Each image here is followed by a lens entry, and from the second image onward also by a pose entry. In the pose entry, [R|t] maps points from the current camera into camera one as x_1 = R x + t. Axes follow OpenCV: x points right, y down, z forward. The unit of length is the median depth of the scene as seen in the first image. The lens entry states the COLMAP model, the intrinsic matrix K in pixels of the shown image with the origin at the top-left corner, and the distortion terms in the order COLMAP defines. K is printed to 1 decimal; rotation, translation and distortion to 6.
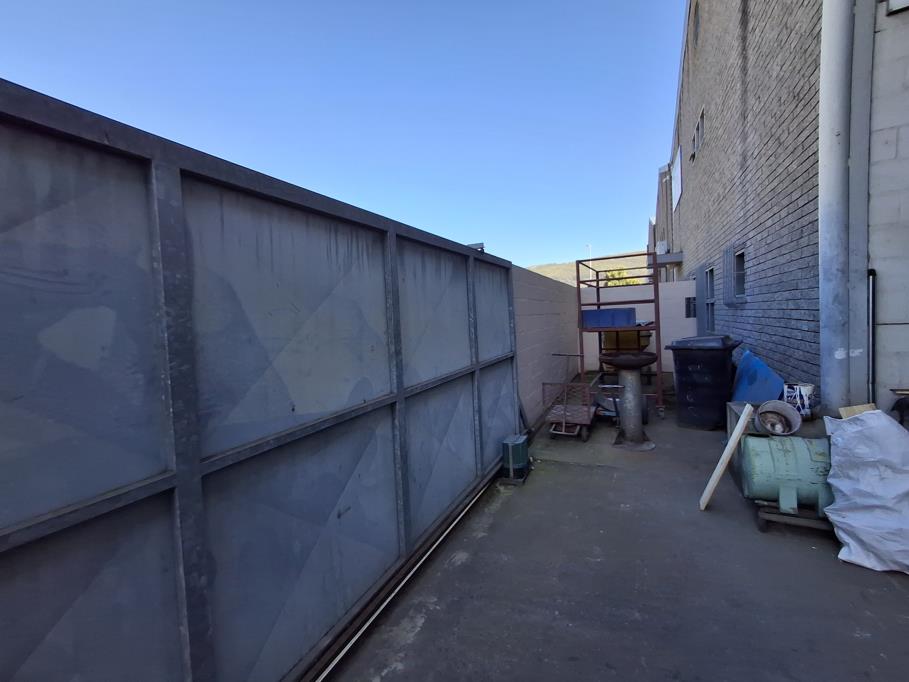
lens RADIAL K [[419.4, 0, 454.2], [0, 419.4, 340.2], [0, 0, 1]] dist [0.009248, 0.001099]
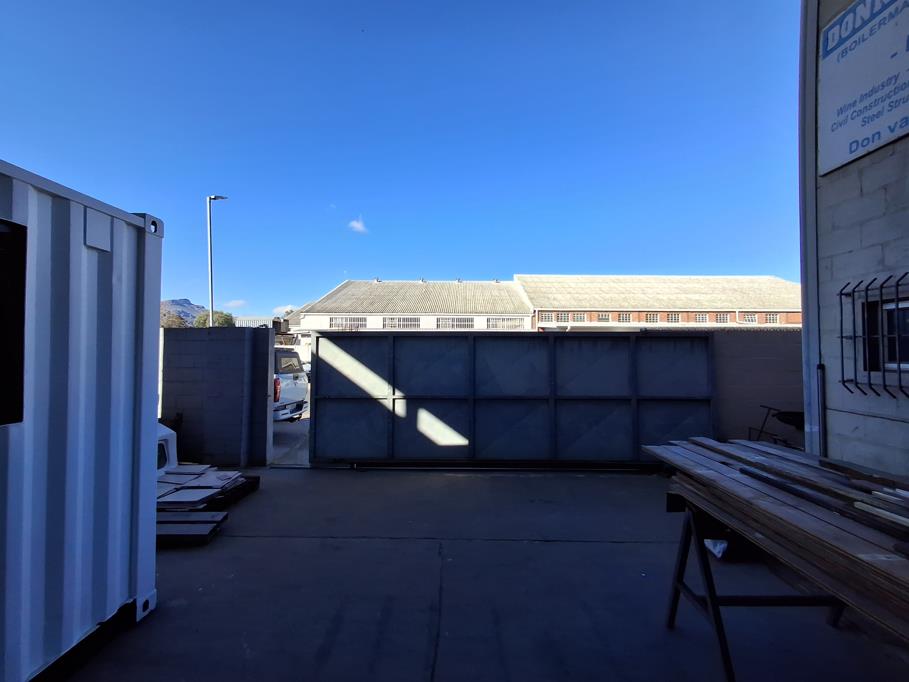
lens RADIAL K [[419.4, 0, 455.1], [0, 419.4, 339.2], [0, 0, 1]] dist [0.009248, 0.001099]
pose [[0.385877, 0.033220, -0.921952, 1.735661], [-0.070498, 0.997491, 0.006435, -0.173907], [0.919853, 0.062512, 0.387250, -0.512737]]
